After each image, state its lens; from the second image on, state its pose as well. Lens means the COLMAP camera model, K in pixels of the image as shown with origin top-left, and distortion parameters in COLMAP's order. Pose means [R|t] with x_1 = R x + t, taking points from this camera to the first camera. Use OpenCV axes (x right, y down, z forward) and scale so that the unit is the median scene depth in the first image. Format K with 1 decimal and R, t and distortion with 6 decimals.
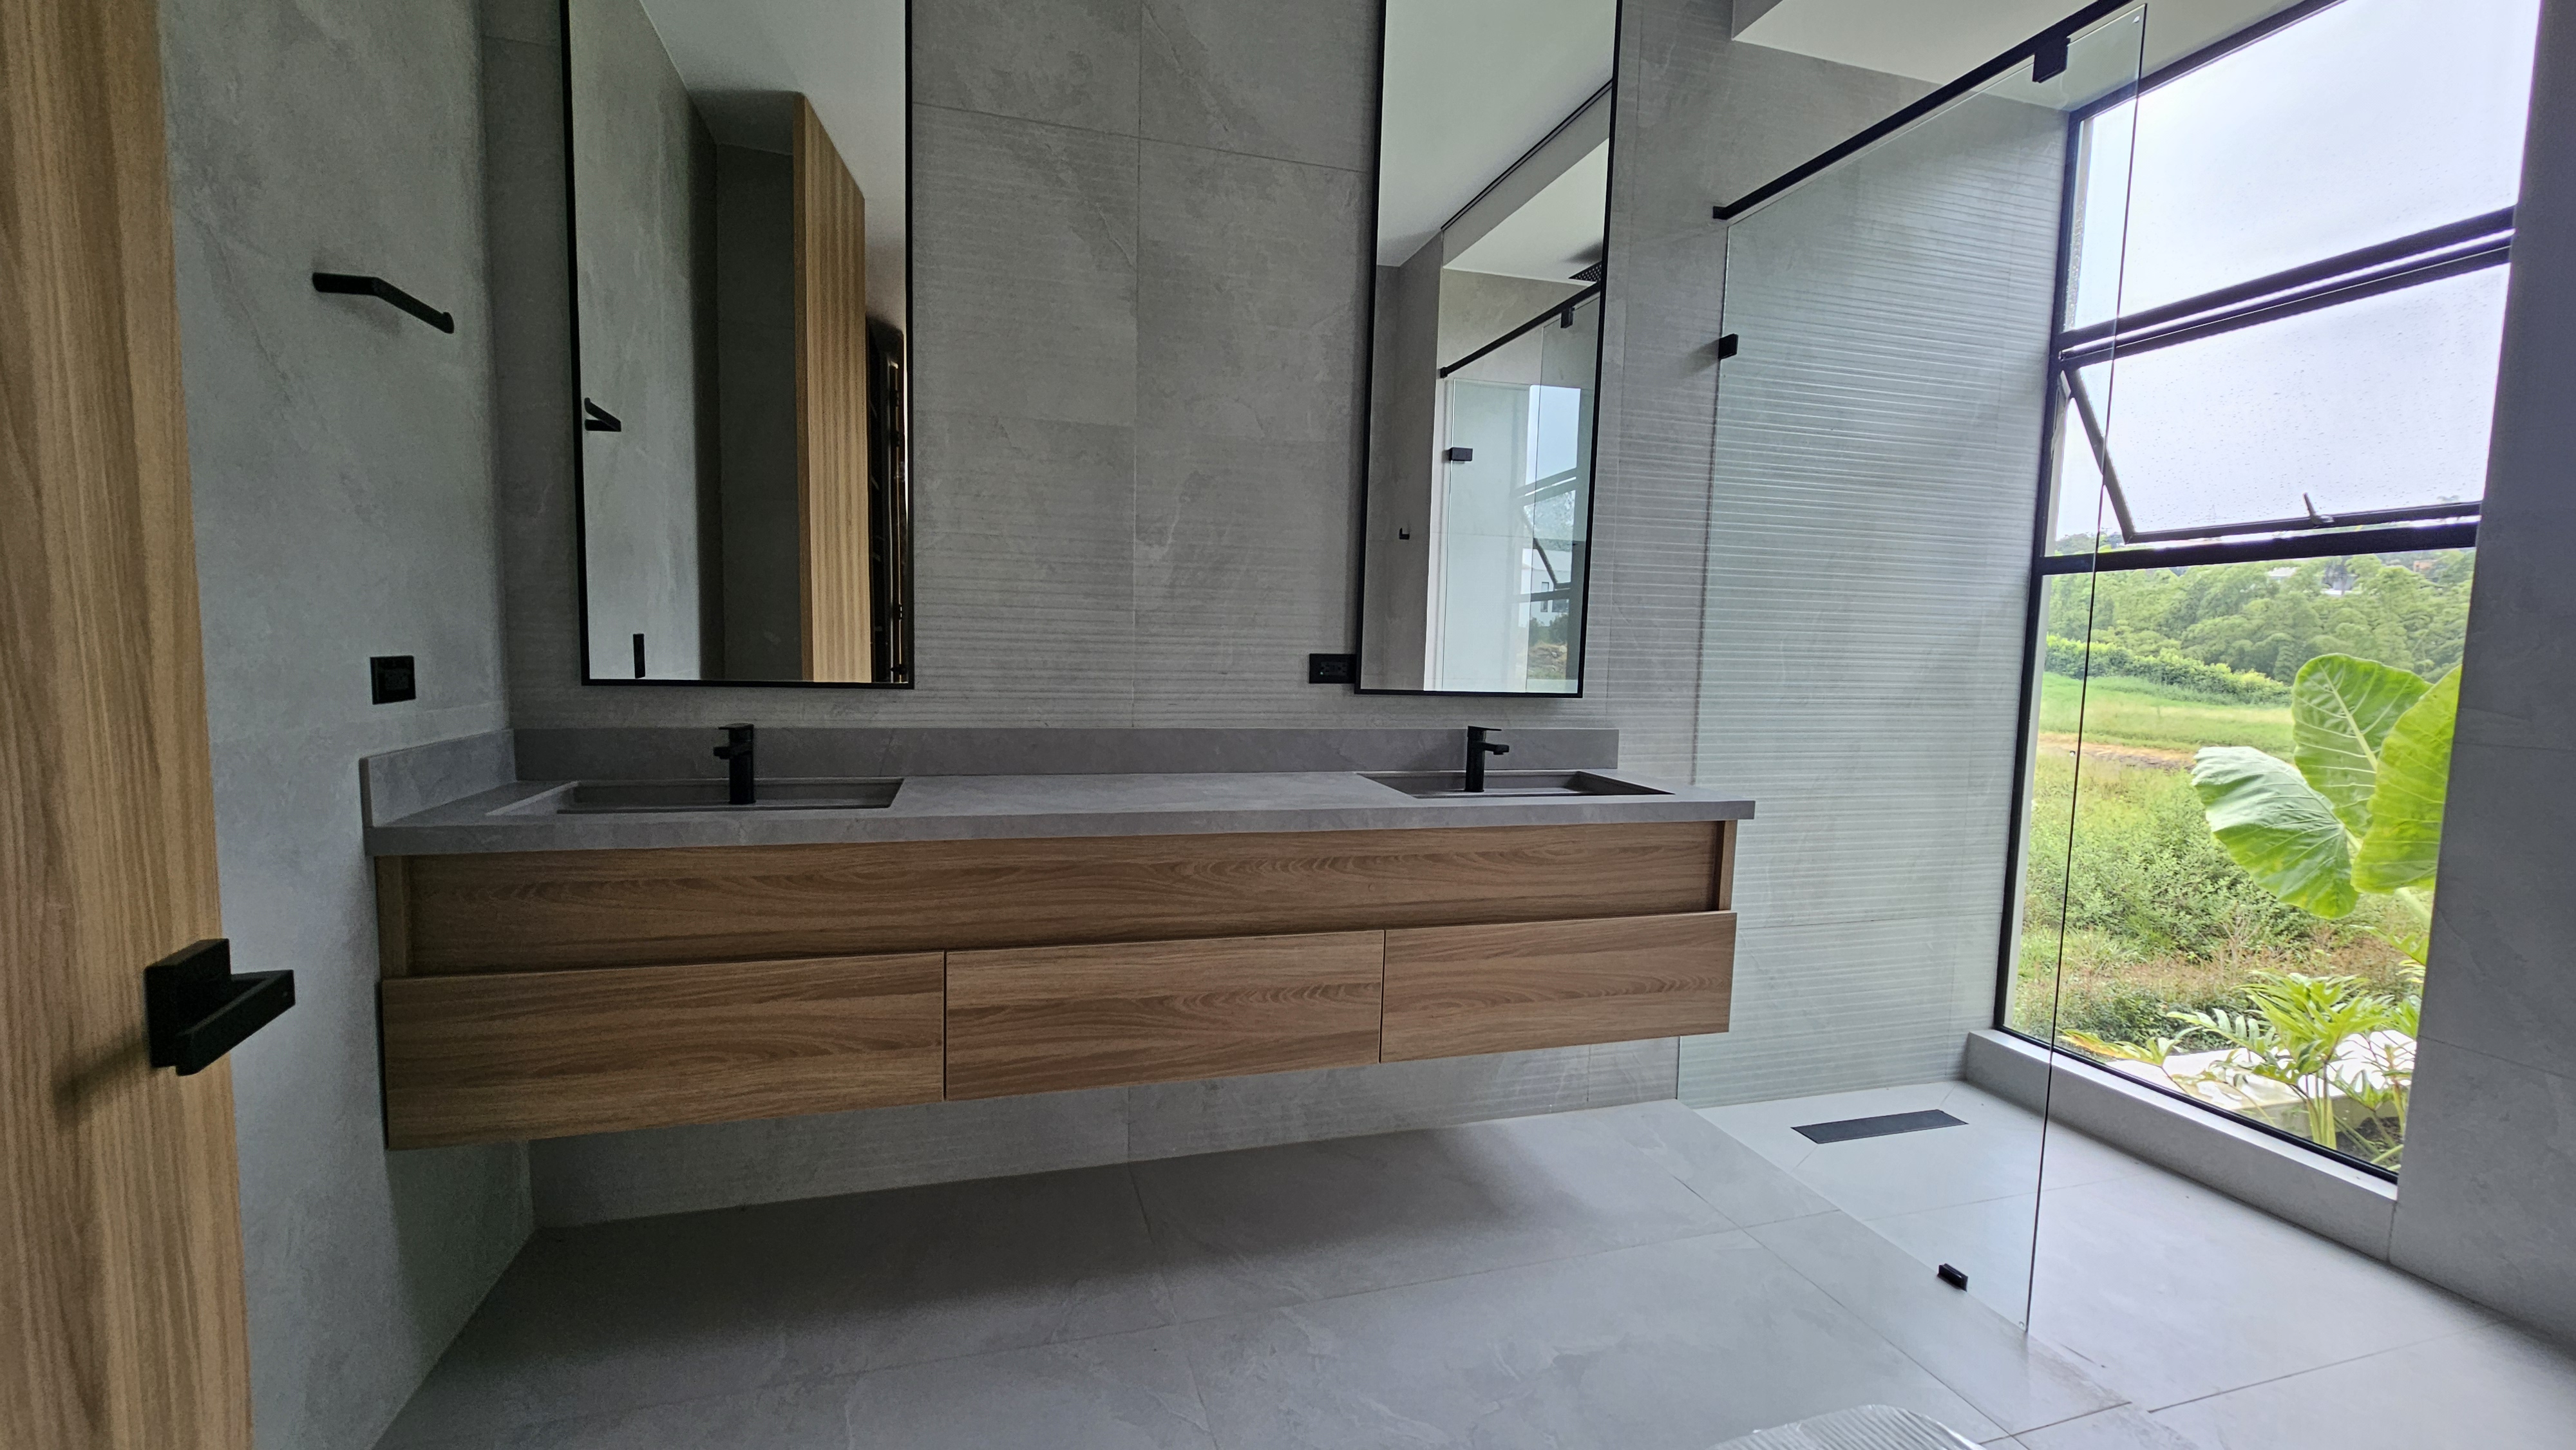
lens RADIAL K [[1045.9, 0, 1278.8], [0, 1045.9, 735.6], [0, 0, 1]] dist [-0.001885, 0.000050]
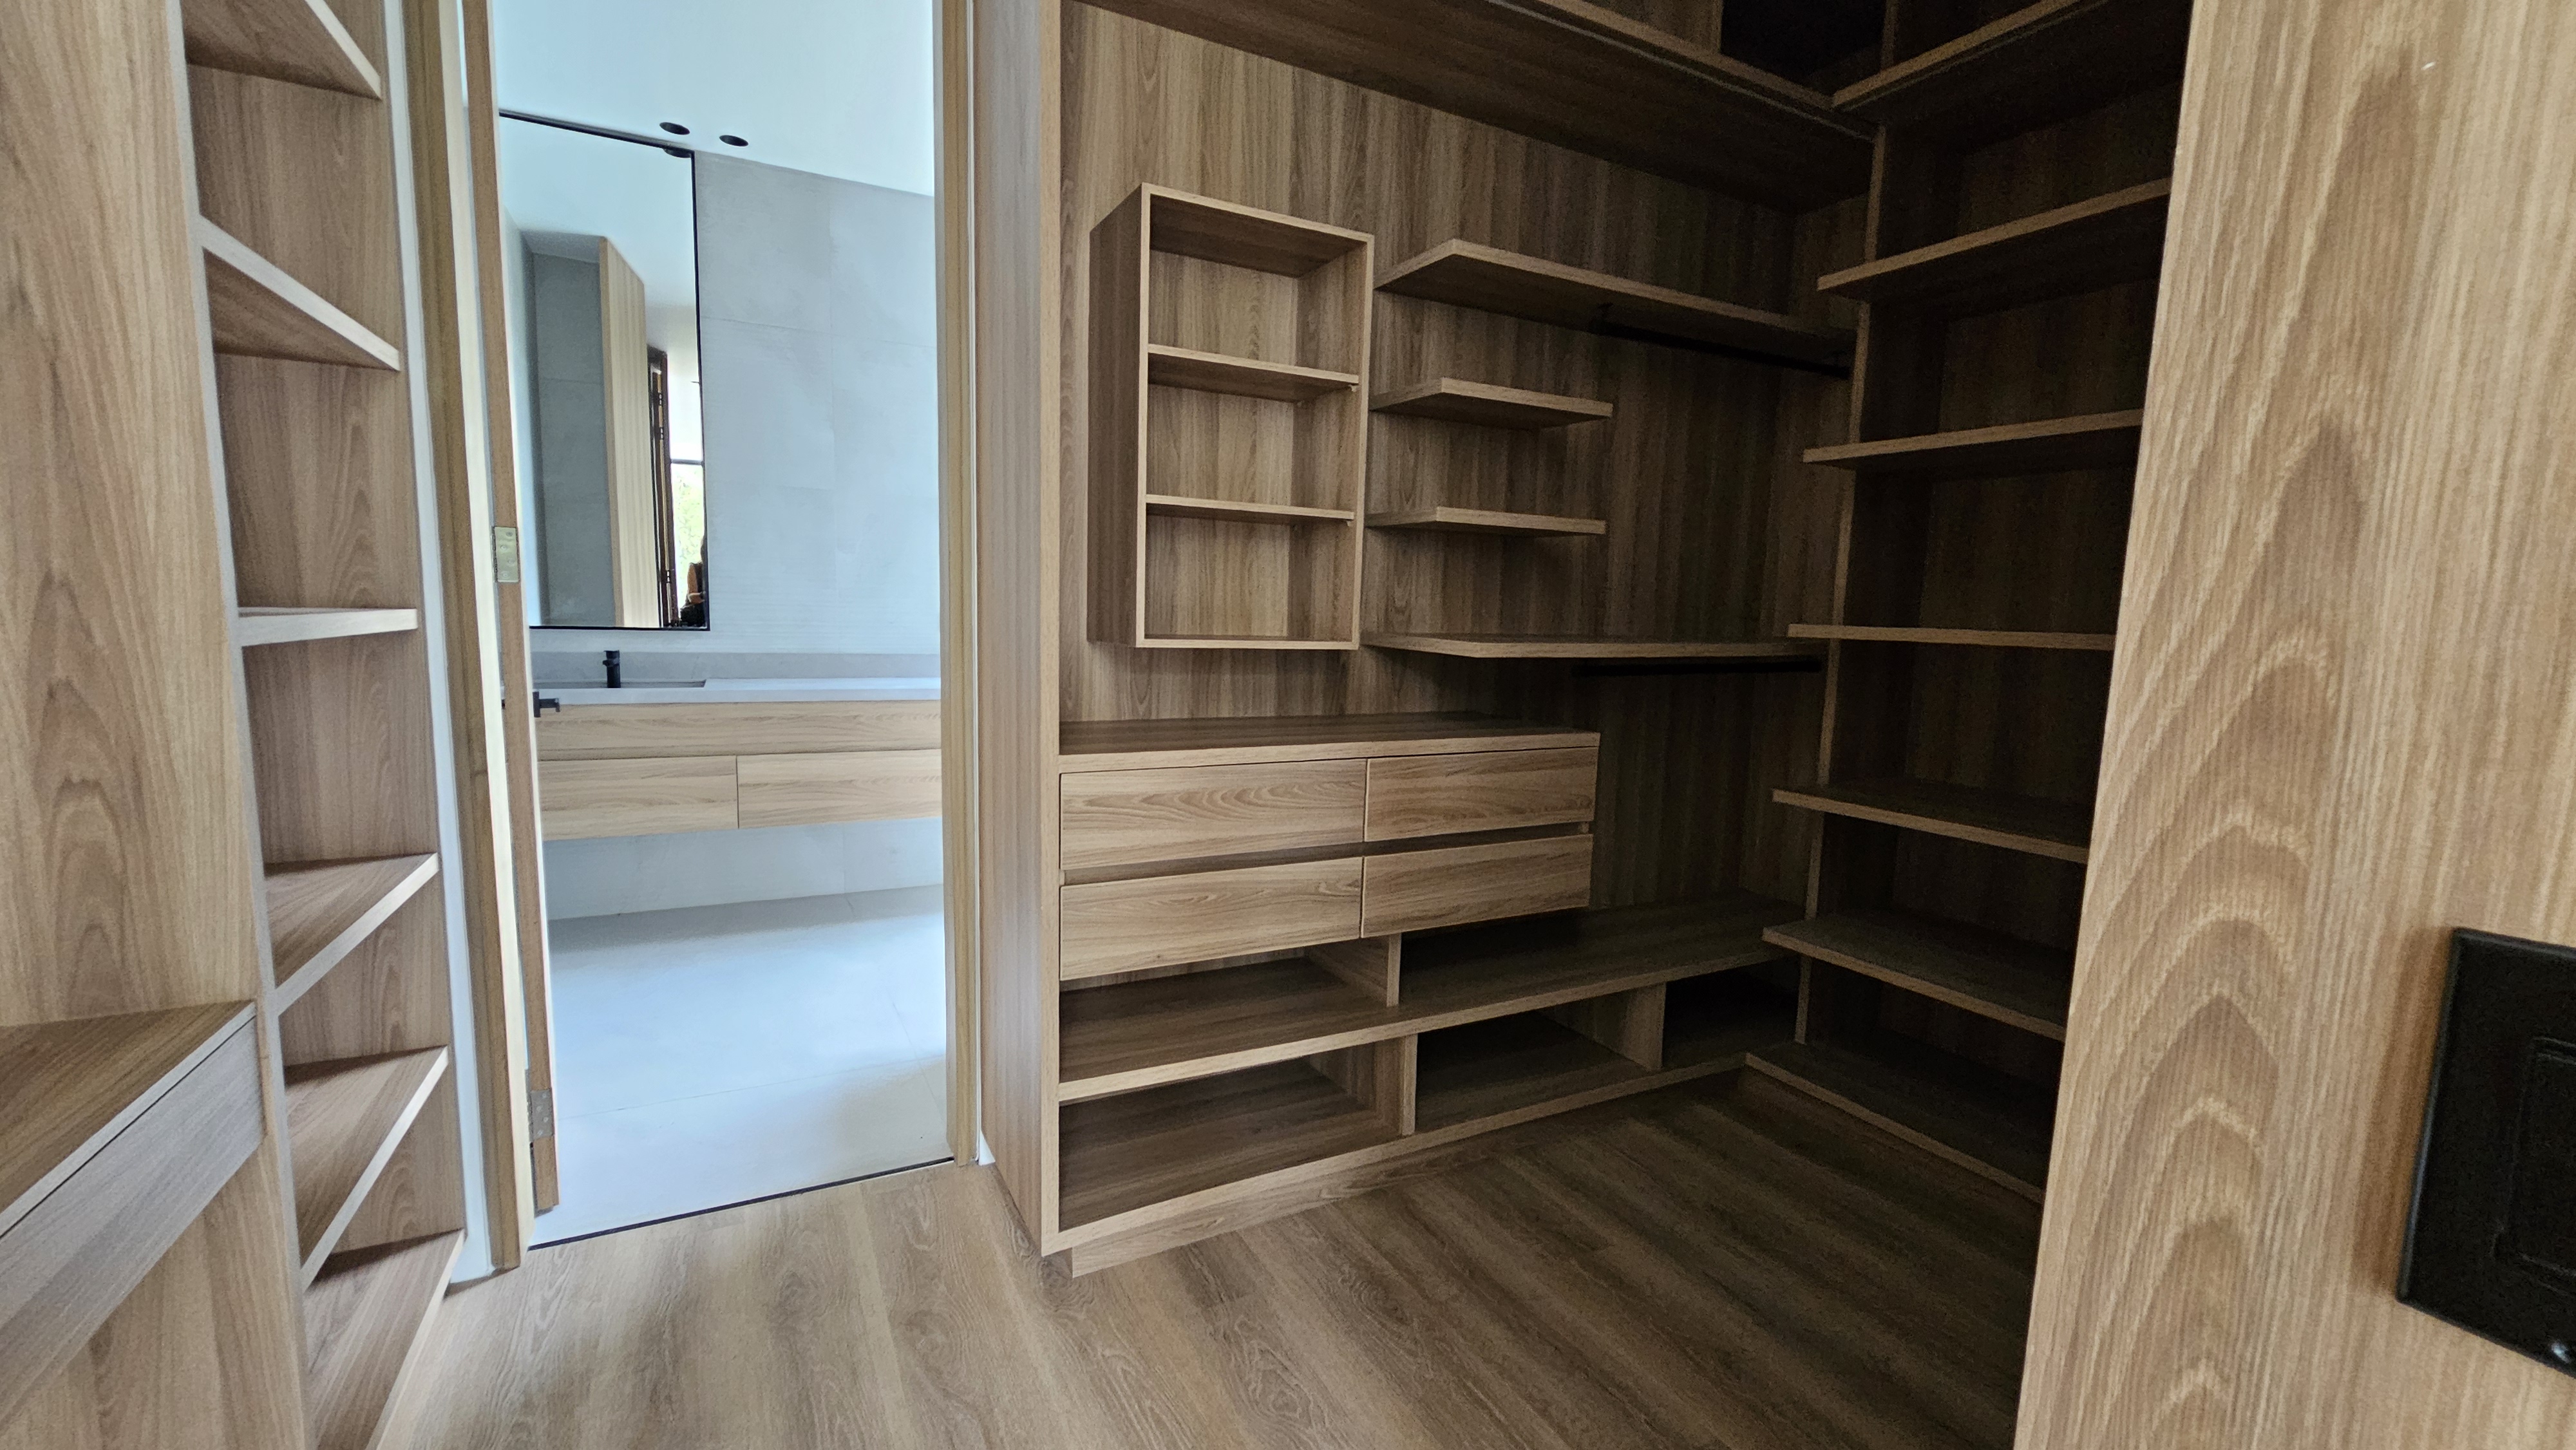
lens RADIAL K [[1045.9, 0, 1279.4], [0, 1045.9, 725.9], [0, 0, 1]] dist [-0.001885, 0.000050]
pose [[0.978313, -0.015480, 0.206552, 0.297539], [0.007579, 0.999211, 0.038989, 0.070660], [-0.206993, -0.036578, 0.977659, -1.211616]]
